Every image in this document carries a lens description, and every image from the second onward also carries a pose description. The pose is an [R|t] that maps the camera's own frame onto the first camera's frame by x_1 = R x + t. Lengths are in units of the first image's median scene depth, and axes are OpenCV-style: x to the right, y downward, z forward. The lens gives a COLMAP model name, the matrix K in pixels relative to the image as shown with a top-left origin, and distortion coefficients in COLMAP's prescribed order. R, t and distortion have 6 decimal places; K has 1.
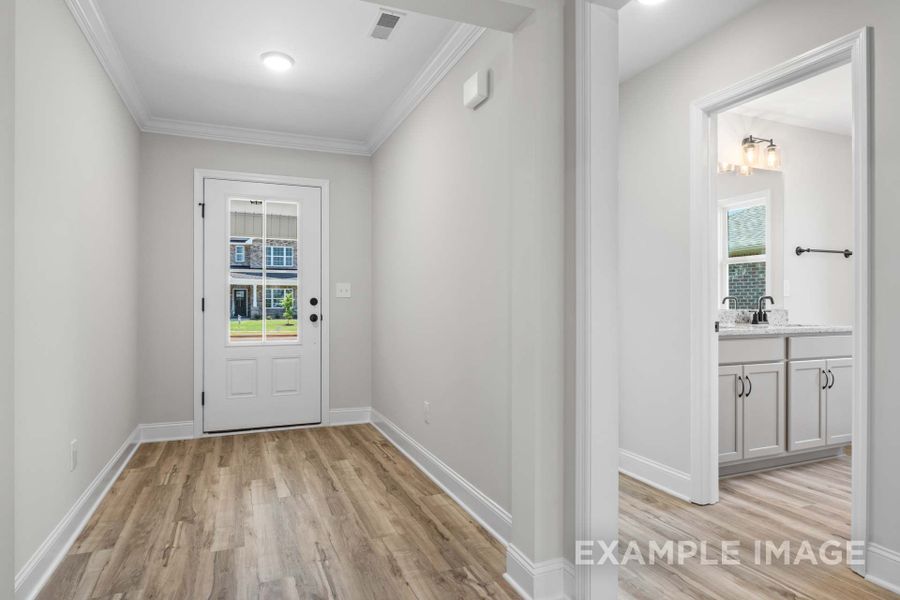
lens RADIAL K [[516.6, 0, 450.0], [0, 516.6, 300.0], [0, 0, 1]] dist [-0.001205, -0.000266]
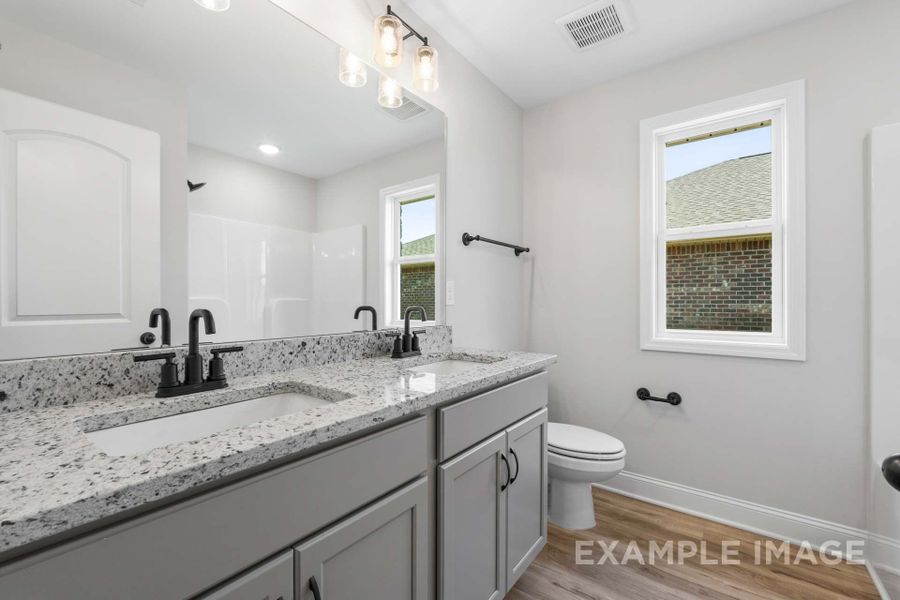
lens RADIAL K [[381.2, 0, 445.7], [0, 381.2, 299.7], [0, 0, 1]] dist [-0.002962, -0.000346]
pose [[0.864480, 0.003807, 0.502653, 0.426194], [-0.001858, 0.999989, -0.004379, -0.012853], [-0.502664, 0.002852, 0.864477, 0.617353]]
